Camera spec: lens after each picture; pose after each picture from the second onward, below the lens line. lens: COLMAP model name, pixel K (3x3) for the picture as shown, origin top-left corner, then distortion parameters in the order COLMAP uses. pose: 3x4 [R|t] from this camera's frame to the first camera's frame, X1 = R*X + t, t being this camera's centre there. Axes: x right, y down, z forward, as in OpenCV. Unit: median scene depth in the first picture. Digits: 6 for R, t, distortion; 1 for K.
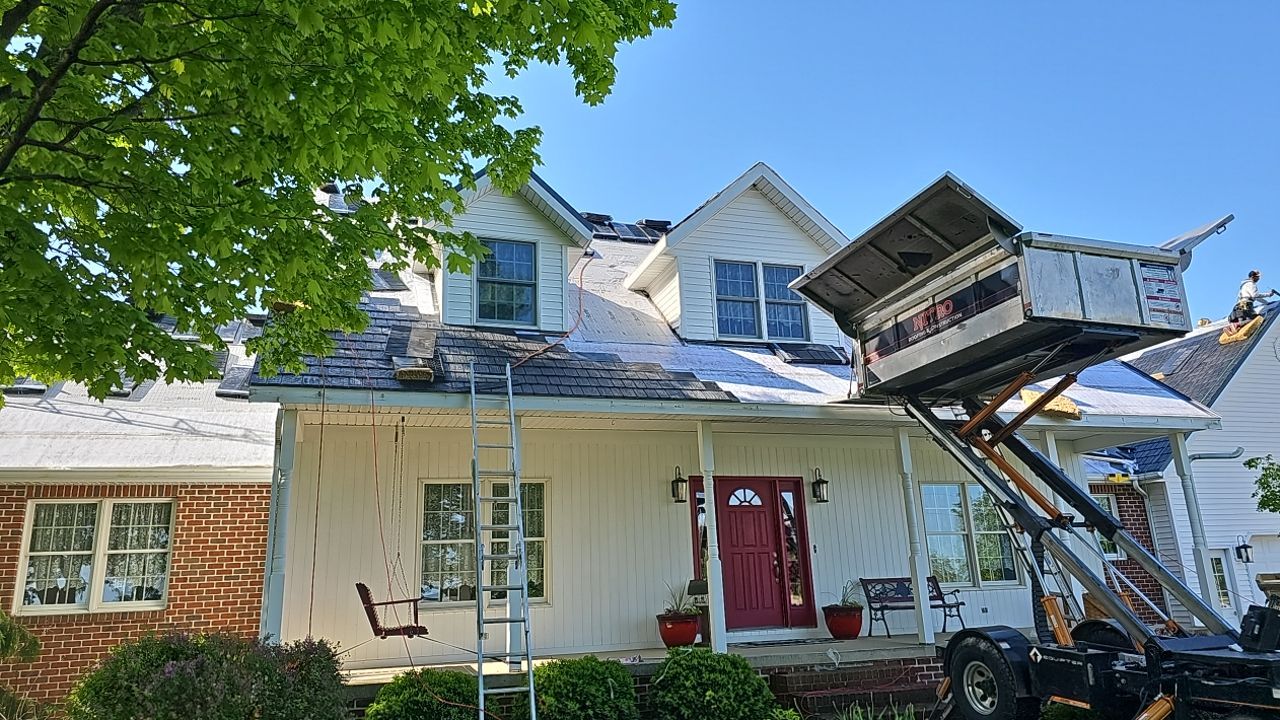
lens RADIAL K [[870.9, 0, 640.0], [0, 870.9, 360.0], [0, 0, 1]] dist [0.066665, -0.058107]
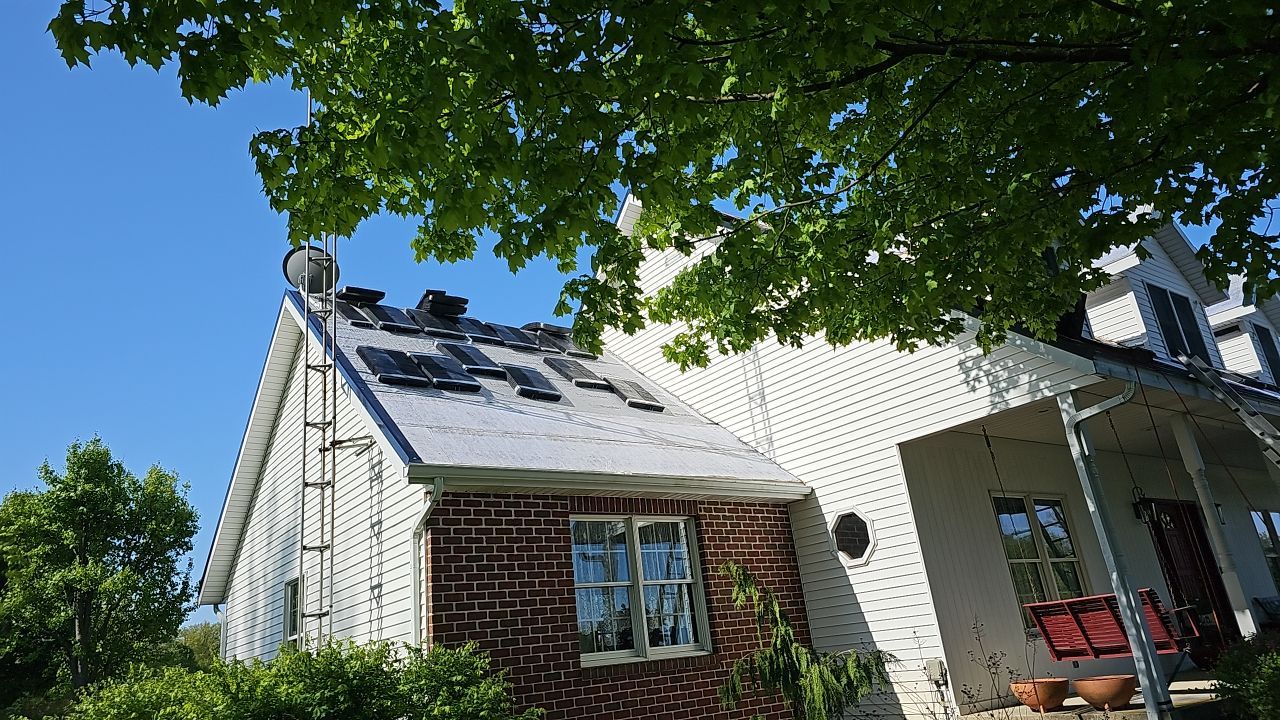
lens RADIAL K [[870.9, 0, 640.0], [0, 870.9, 360.0], [0, 0, 1]] dist [0.066665, -0.058107]
pose [[0.945140, 0.050826, 0.322689, -0.876468], [-0.018395, 0.994535, -0.102770, 0.099117], [-0.326149, 0.091197, 0.940909, 0.244625]]
